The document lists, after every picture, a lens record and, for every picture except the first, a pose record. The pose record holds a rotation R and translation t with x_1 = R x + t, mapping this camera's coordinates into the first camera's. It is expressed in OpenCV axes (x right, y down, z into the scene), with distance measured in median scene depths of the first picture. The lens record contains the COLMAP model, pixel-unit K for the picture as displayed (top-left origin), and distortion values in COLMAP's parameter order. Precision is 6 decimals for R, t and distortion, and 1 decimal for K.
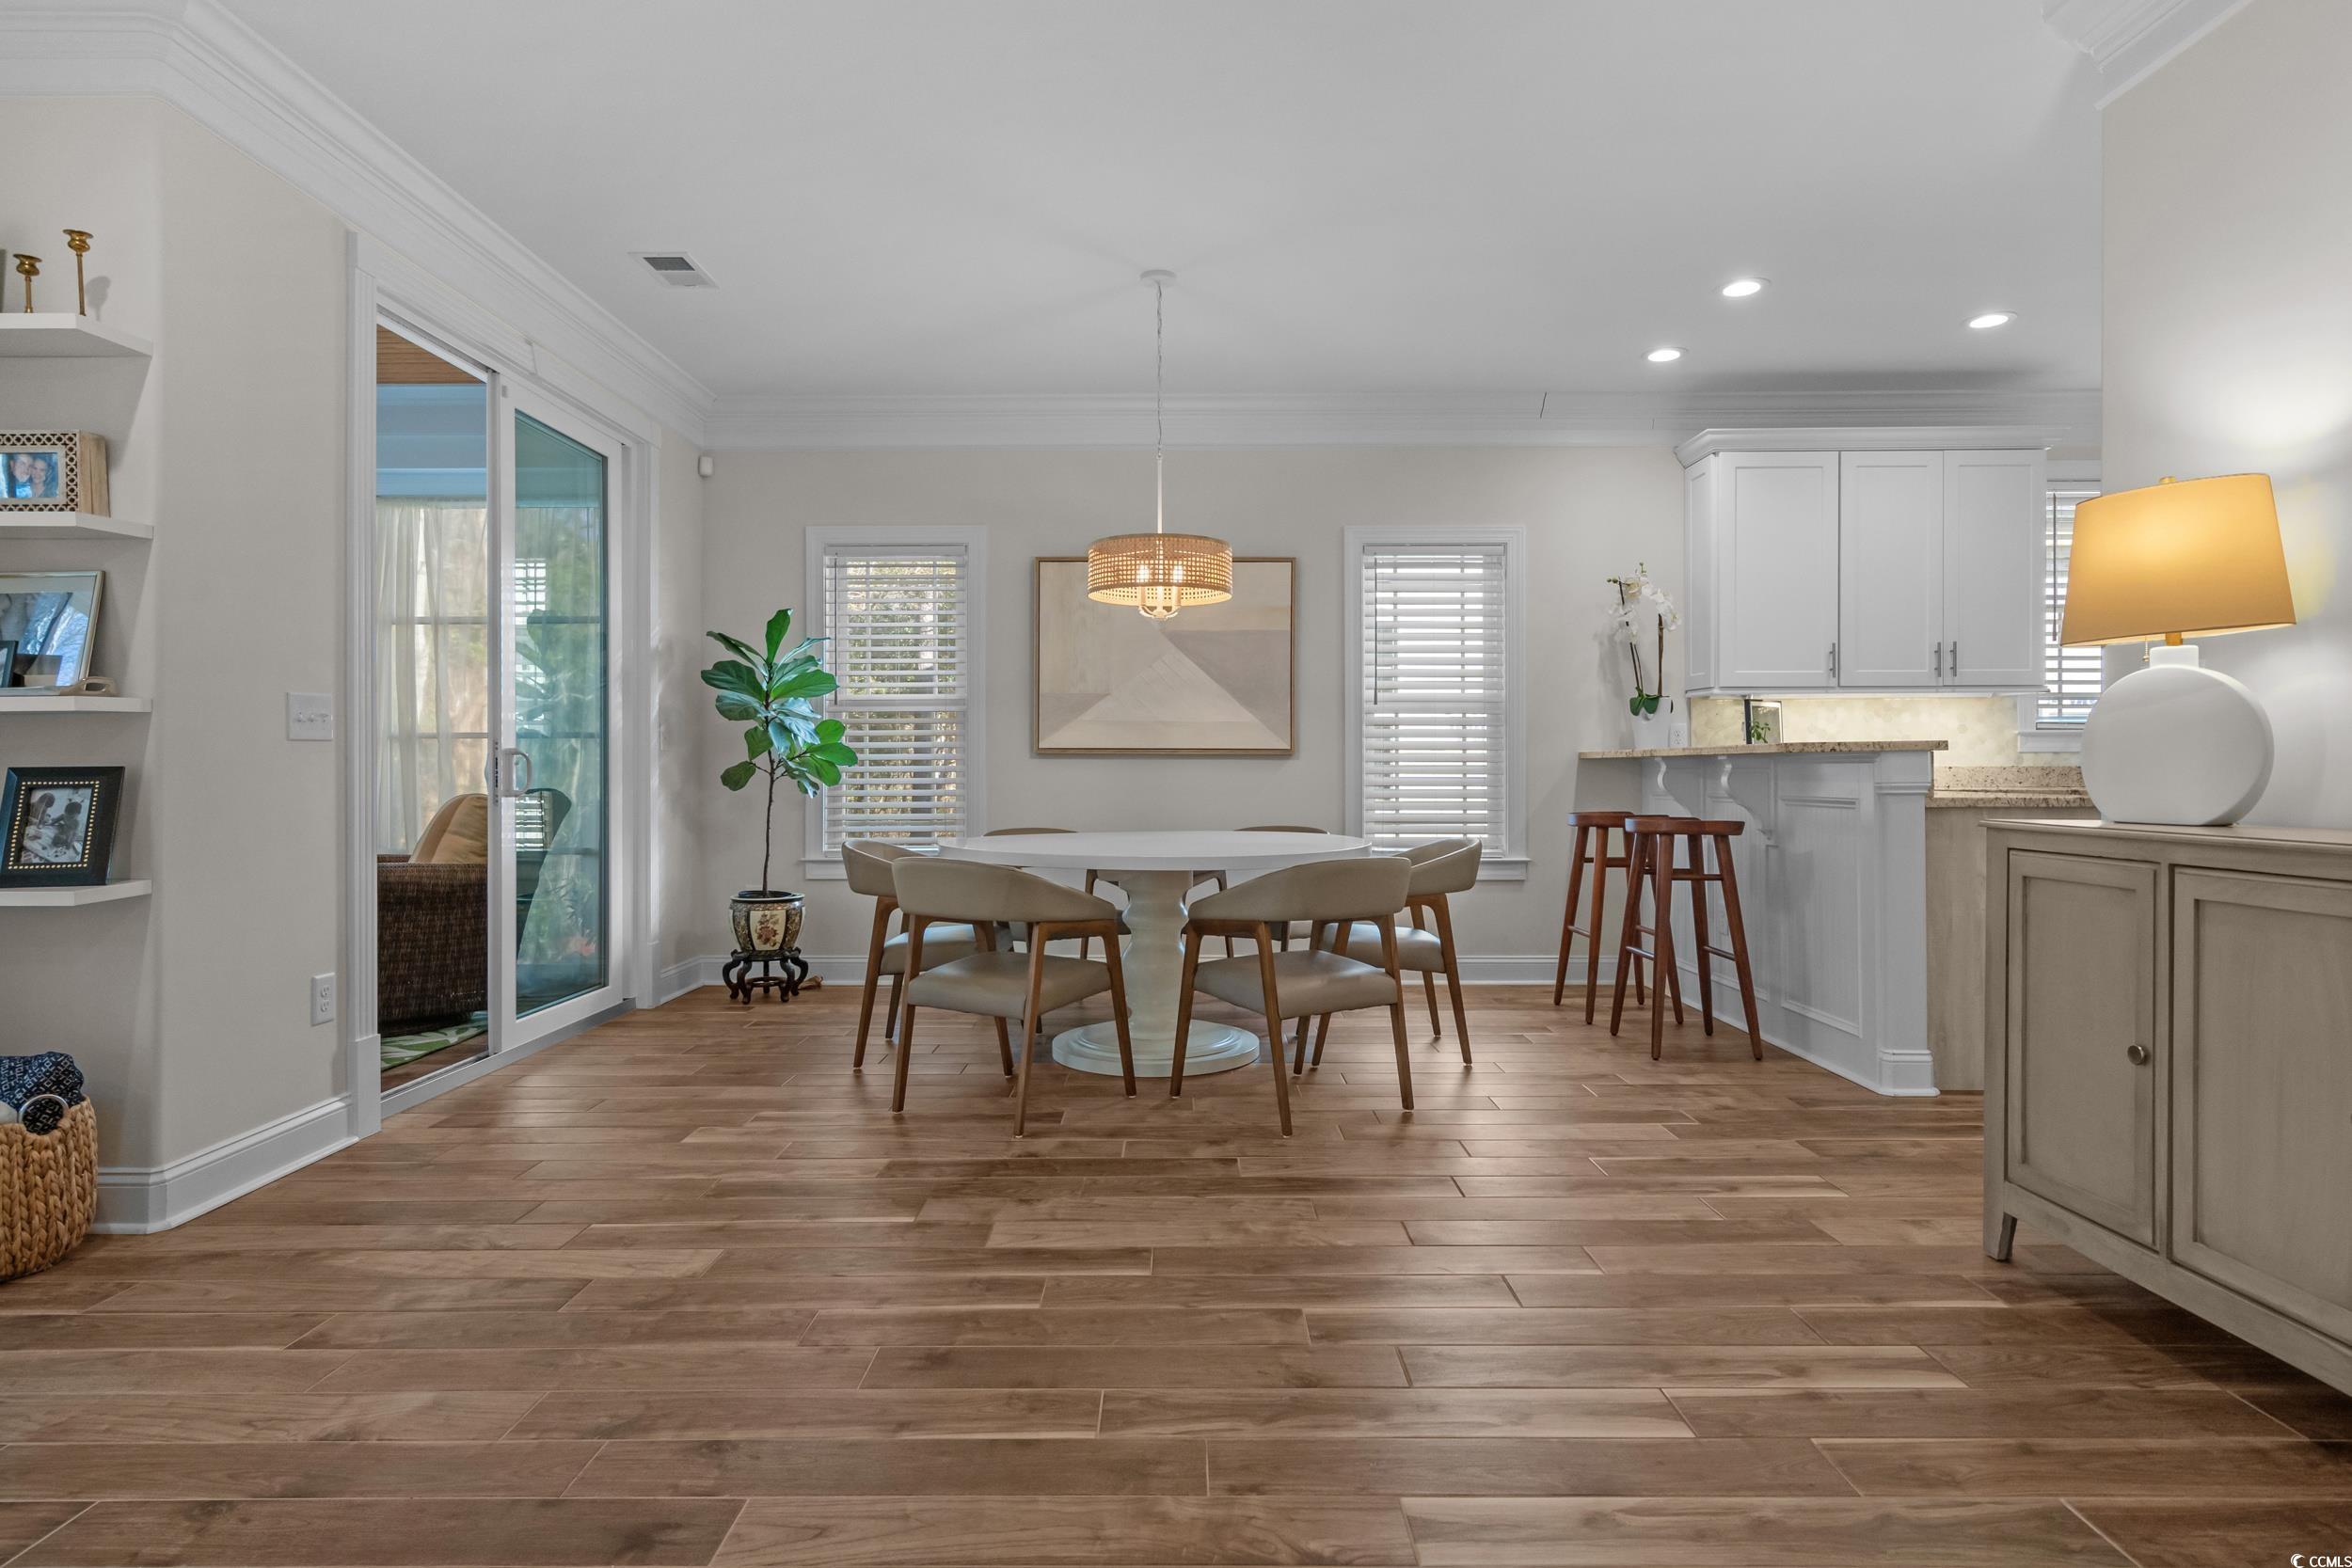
lens RADIAL K [[1266.5, 0, 1175.9], [0, 1266.5, 770.2], [0, 0, 1]] dist [-0.009718, 0.006174]
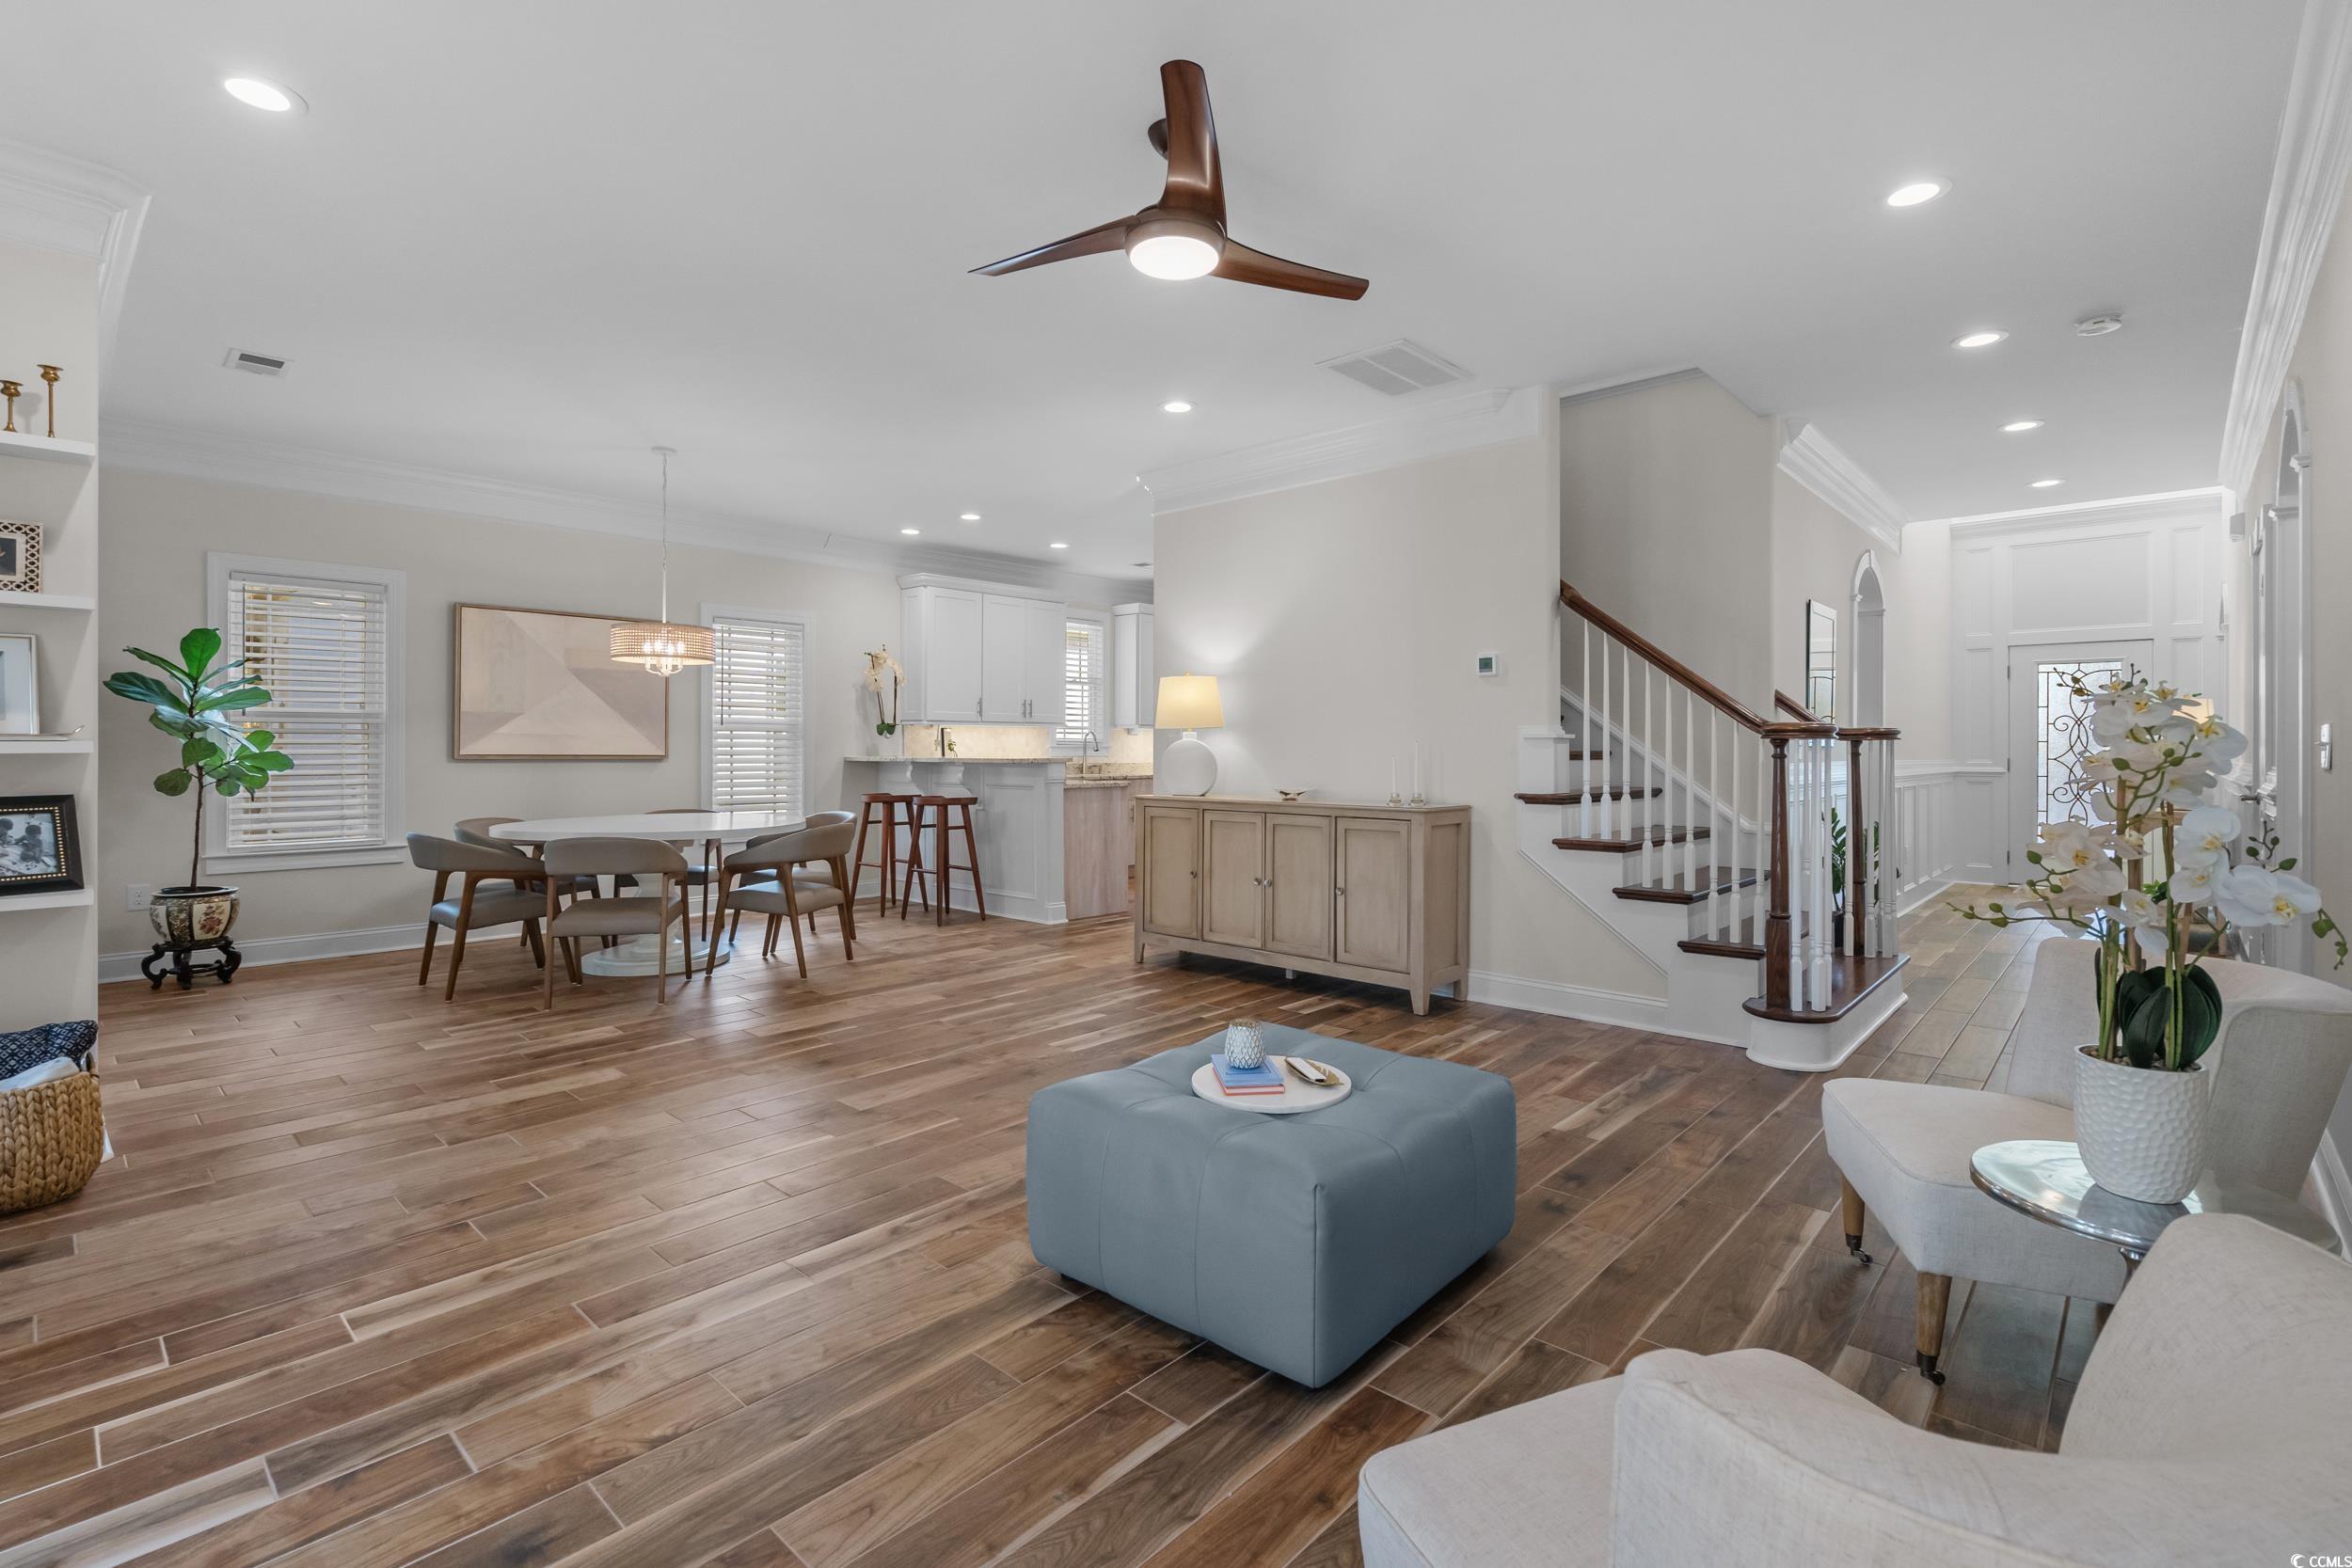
lens RADIAL K [[1073.6, 0, 1167.0], [0, 1073.6, 751.0], [0, 0, 1]] dist [-0.003220, 0.000028]
pose [[0.678758, 0.001578, 0.734360, -0.444932], [-0.002927, 0.999996, 0.000556, -0.025418], [-0.734356, -0.002527, 0.678759, -0.260006]]
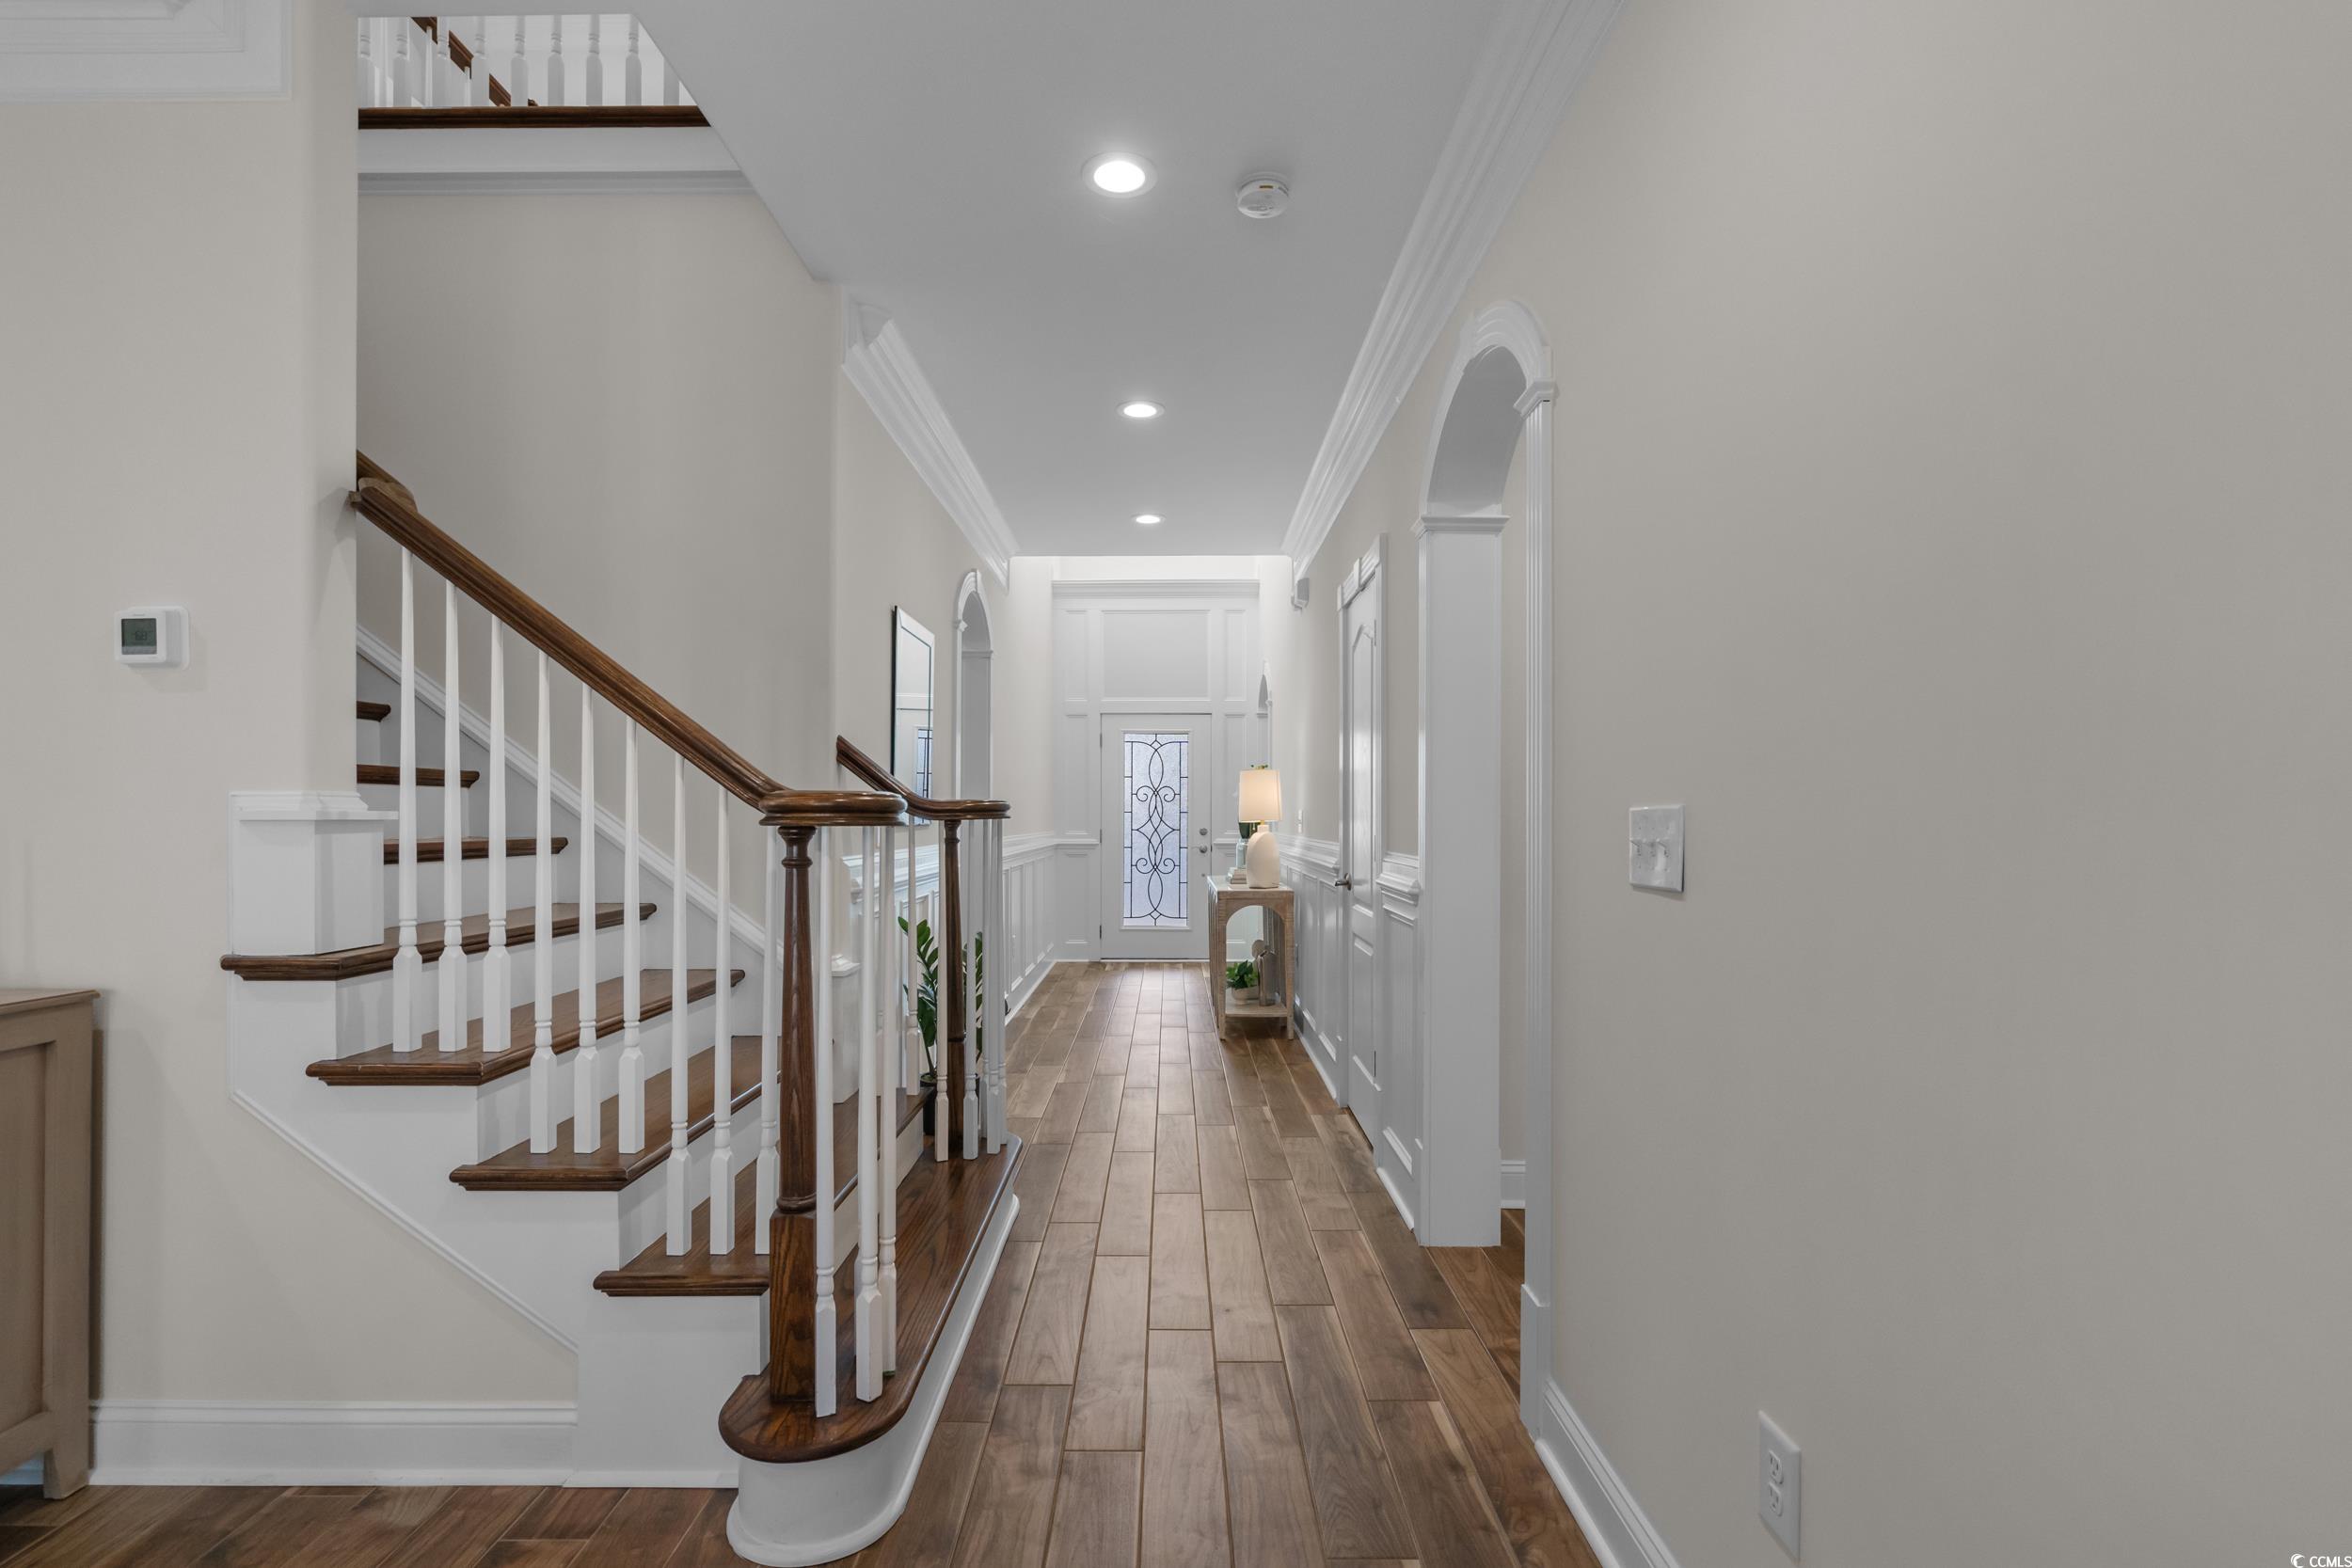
lens RADIAL K [[1073.6, 0, 1170.9], [0, 1073.6, 802.8], [0, 0, 1]] dist [-0.003220, 0.000028]
pose [[-0.006064, 0.011122, 0.999920, 0.025511], [-0.002059, 0.999936, -0.011135, -0.038387], [-0.999979, -0.002126, -0.006040, -0.189289]]
